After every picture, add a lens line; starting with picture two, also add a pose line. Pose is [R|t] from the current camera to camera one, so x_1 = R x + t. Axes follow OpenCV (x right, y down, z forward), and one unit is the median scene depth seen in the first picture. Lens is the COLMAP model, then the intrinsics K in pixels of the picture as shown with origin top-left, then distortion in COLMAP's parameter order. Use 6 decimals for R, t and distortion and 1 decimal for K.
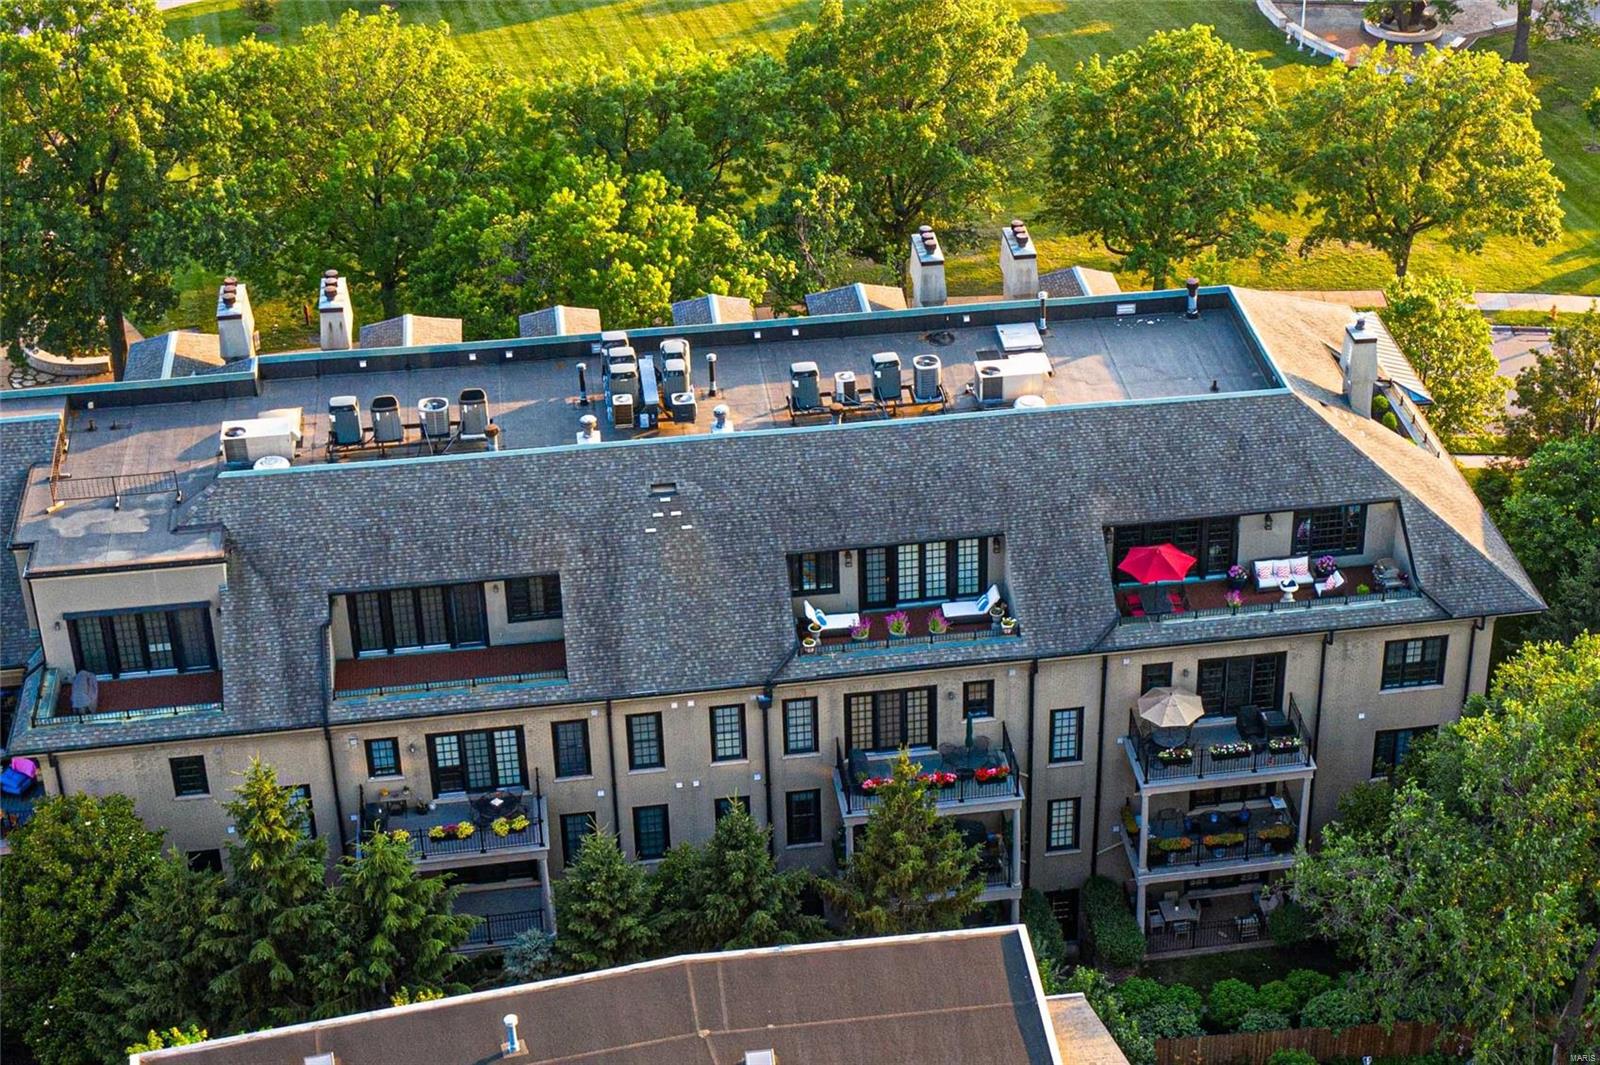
lens RADIAL K [[1331.6, 0, 800.0], [0, 1331.6, 532.5], [0, 0, 1]] dist [-0.020836, -0.000042]
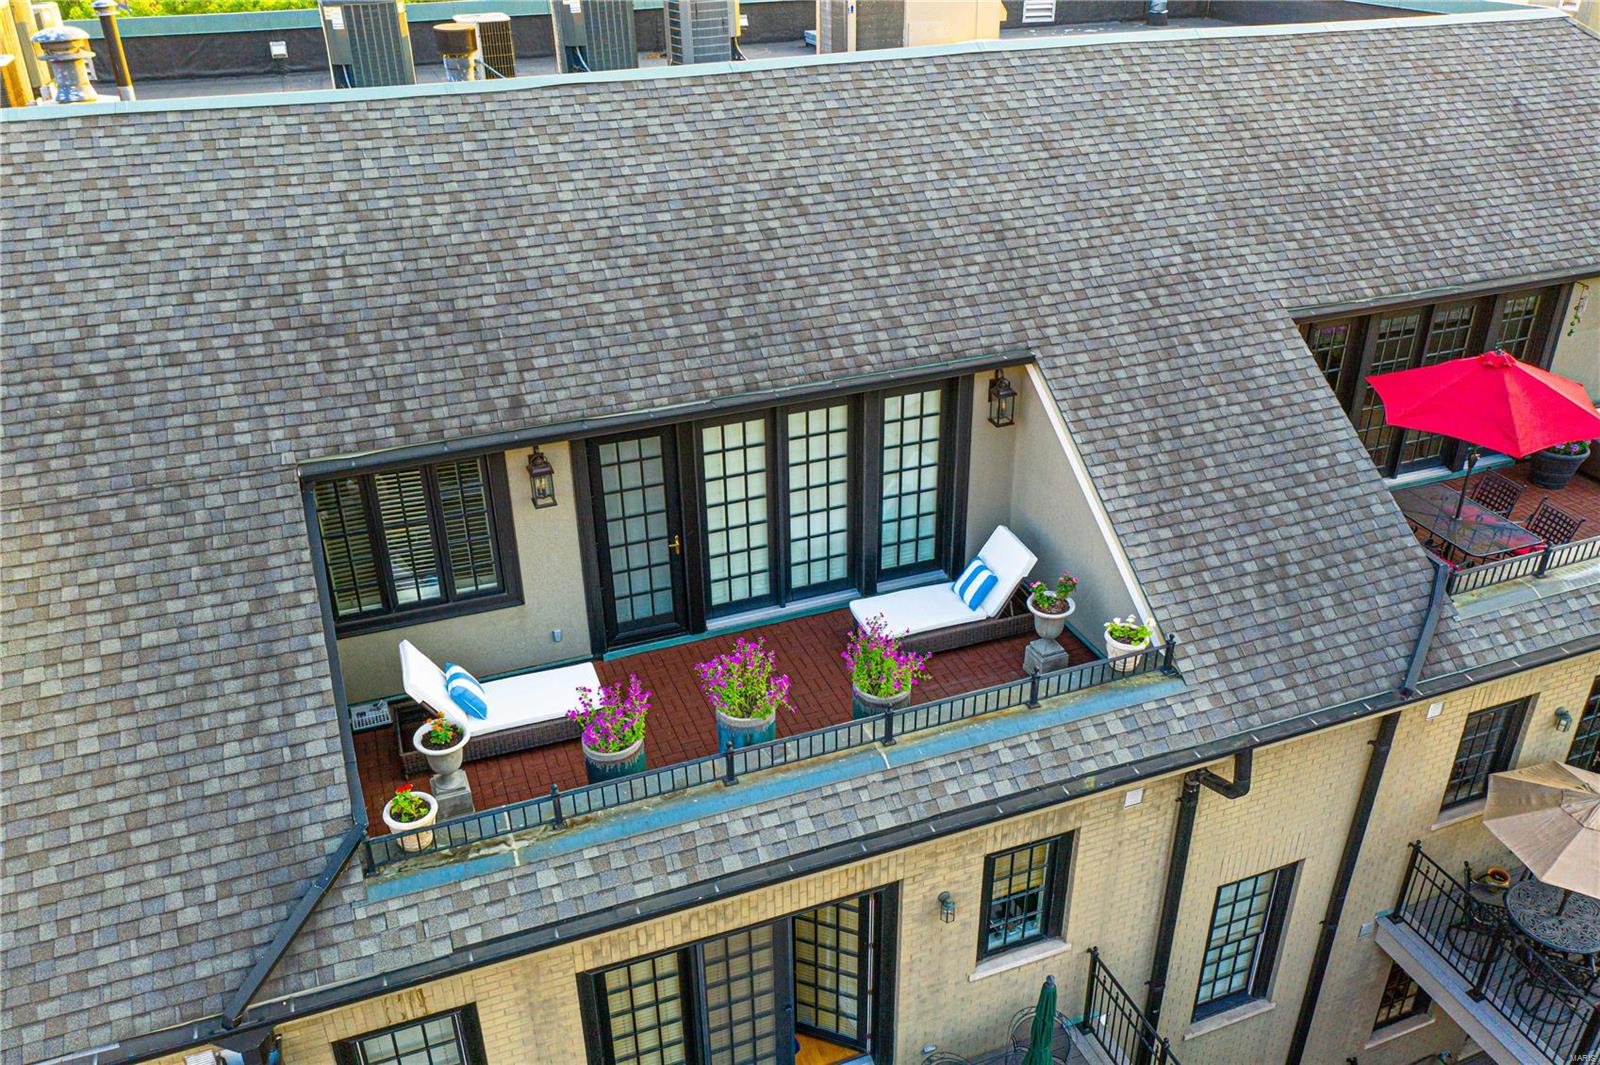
lens RADIAL K [[1331.6, 0, 800.0], [0, 1331.6, 532.5], [0, 0, 1]] dist [-0.020836, -0.000042]
pose [[0.968635, -0.099523, 0.227687, 0.023675], [0.106038, 0.994225, -0.016533, 0.041621], [-0.224726, 0.040158, 0.973594, 0.699727]]
